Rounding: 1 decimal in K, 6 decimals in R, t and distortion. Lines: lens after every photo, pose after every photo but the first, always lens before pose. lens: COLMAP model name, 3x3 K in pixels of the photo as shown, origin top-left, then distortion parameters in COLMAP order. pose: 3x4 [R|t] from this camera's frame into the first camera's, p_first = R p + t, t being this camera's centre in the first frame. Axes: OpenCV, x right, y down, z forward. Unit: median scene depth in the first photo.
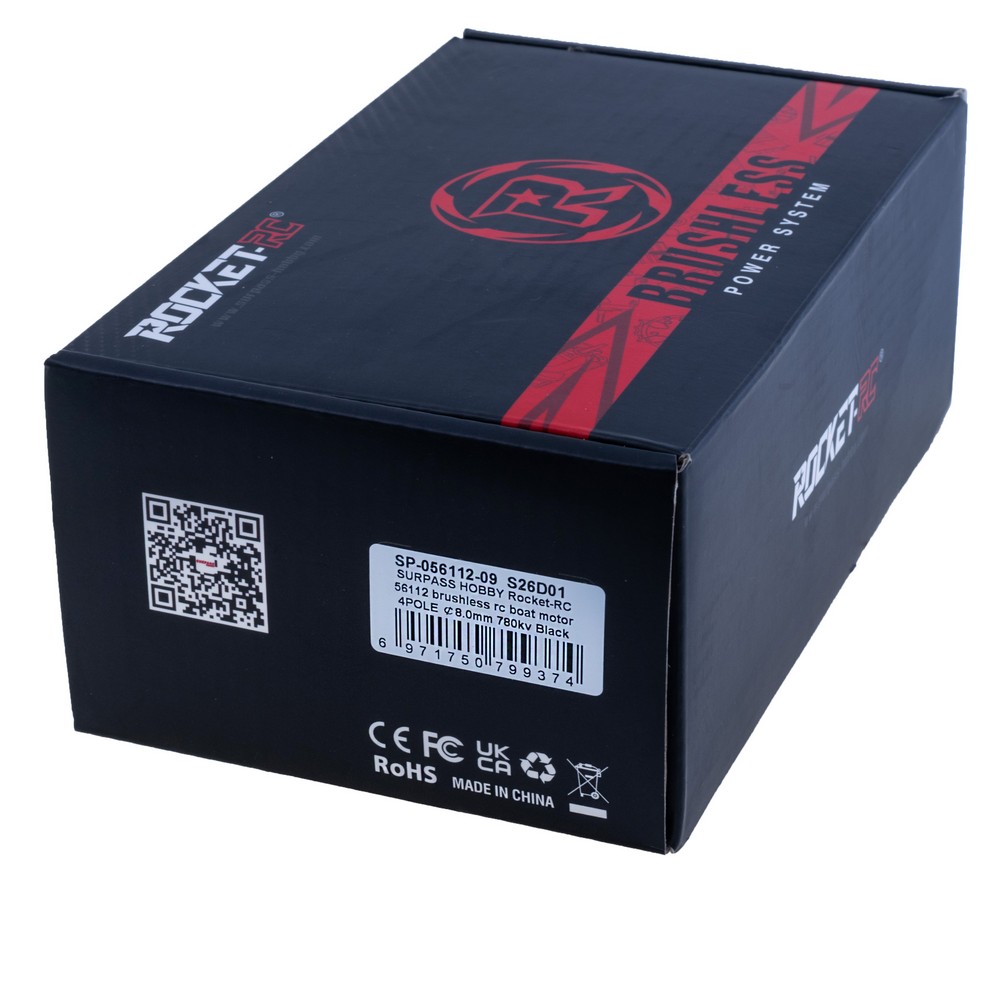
lens RADIAL K [[3082.3, 0, 500.3], [0, 3082.3, 499.8], [0, 0, 1]] dist [0.156515, 0.000000]
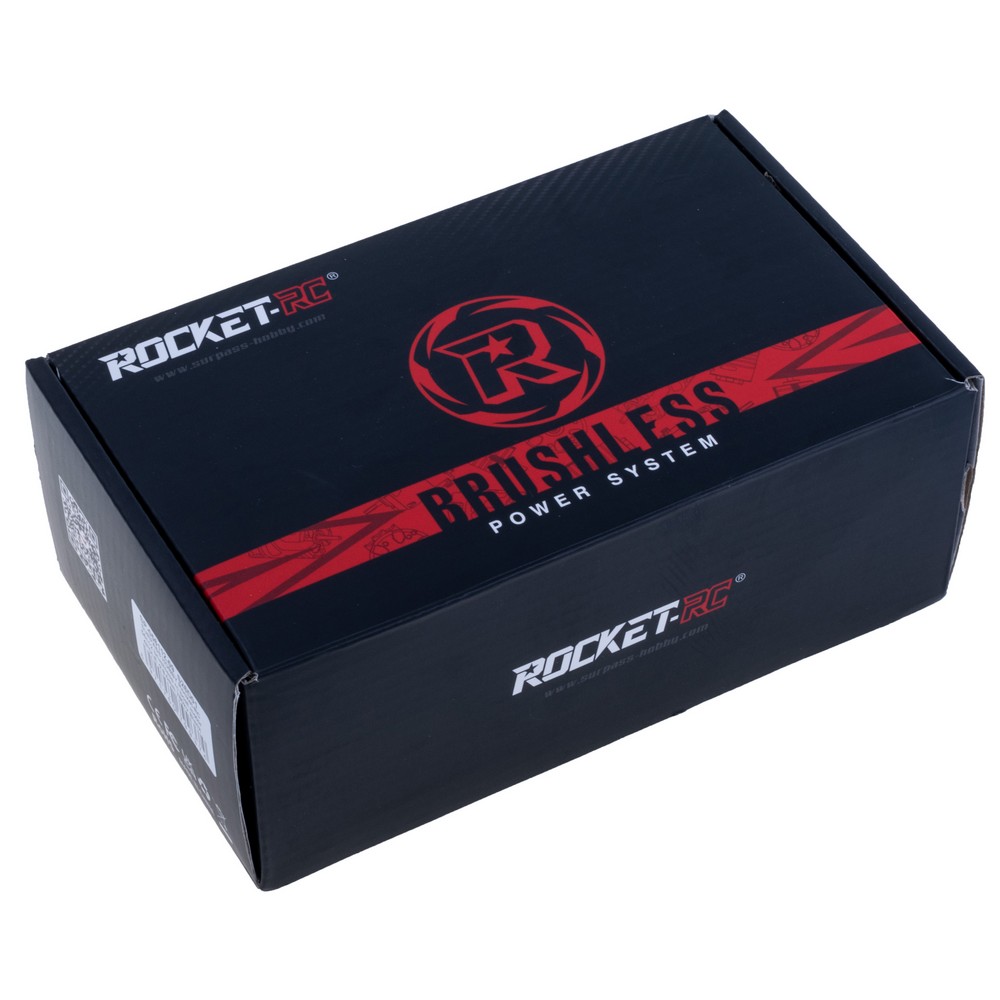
lens RADIAL K [[3082.3, 0, 500.0], [0, 3082.3, 498.9], [0, 0, 1]] dist [0.156515, 0.000000]
pose [[0.774862, 0.459402, -0.434210, 0.592707], [-0.294599, 0.870186, 0.394951, -0.551318], [0.559286, -0.178115, 0.809614, -0.005663]]
